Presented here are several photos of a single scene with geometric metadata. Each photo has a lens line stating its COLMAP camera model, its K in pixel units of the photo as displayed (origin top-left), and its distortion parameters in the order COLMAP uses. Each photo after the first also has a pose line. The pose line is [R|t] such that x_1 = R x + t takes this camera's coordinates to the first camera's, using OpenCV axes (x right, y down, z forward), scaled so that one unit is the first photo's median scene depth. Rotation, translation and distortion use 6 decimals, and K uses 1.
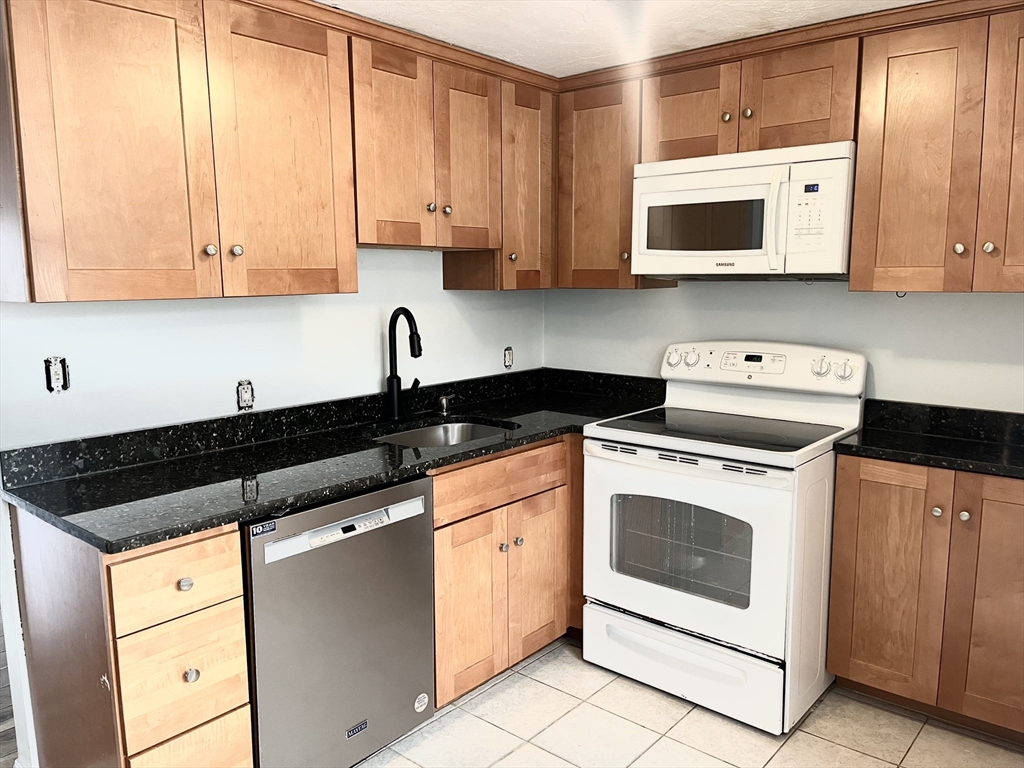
lens RADIAL K [[774.8, 0, 512.0], [0, 774.8, 384.0], [0, 0, 1]] dist [-0.004290, -0.002890]
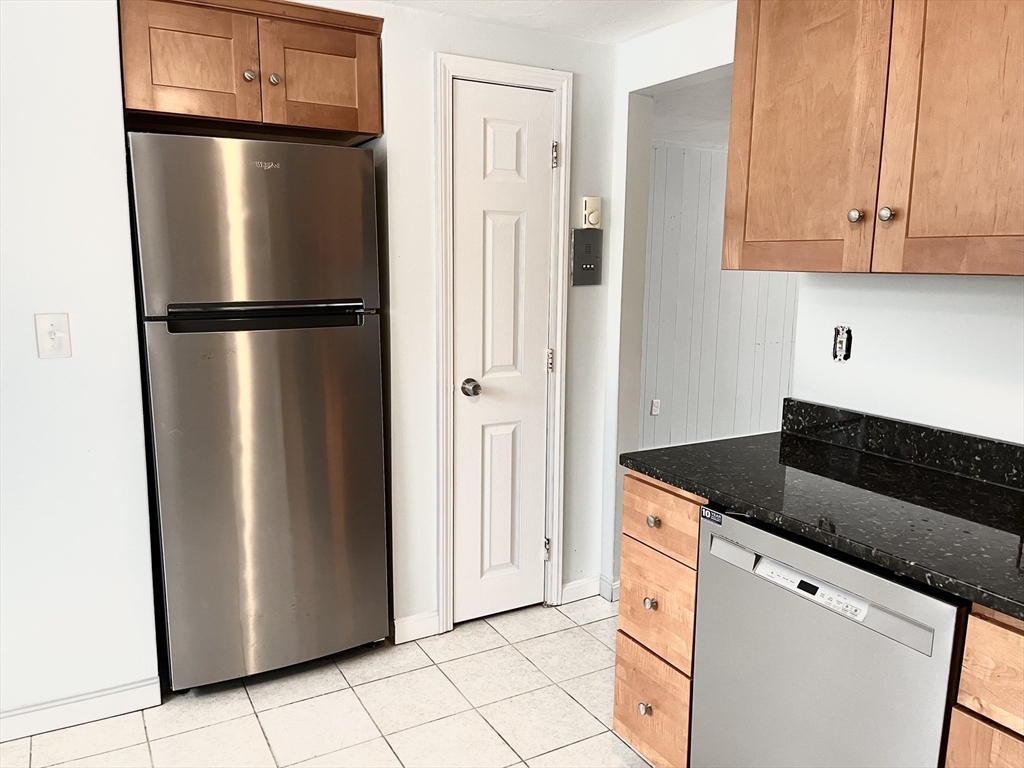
lens RADIAL K [[778.7, 0, 512.0], [0, 778.7, 384.0], [0, 0, 1]] dist [0.004127, -0.003828]
pose [[-0.333845, 0.152798, -0.930162, 0.542842], [-0.142599, 0.967232, 0.210067, -0.116386], [0.931780, 0.202770, -0.301116, 0.909759]]
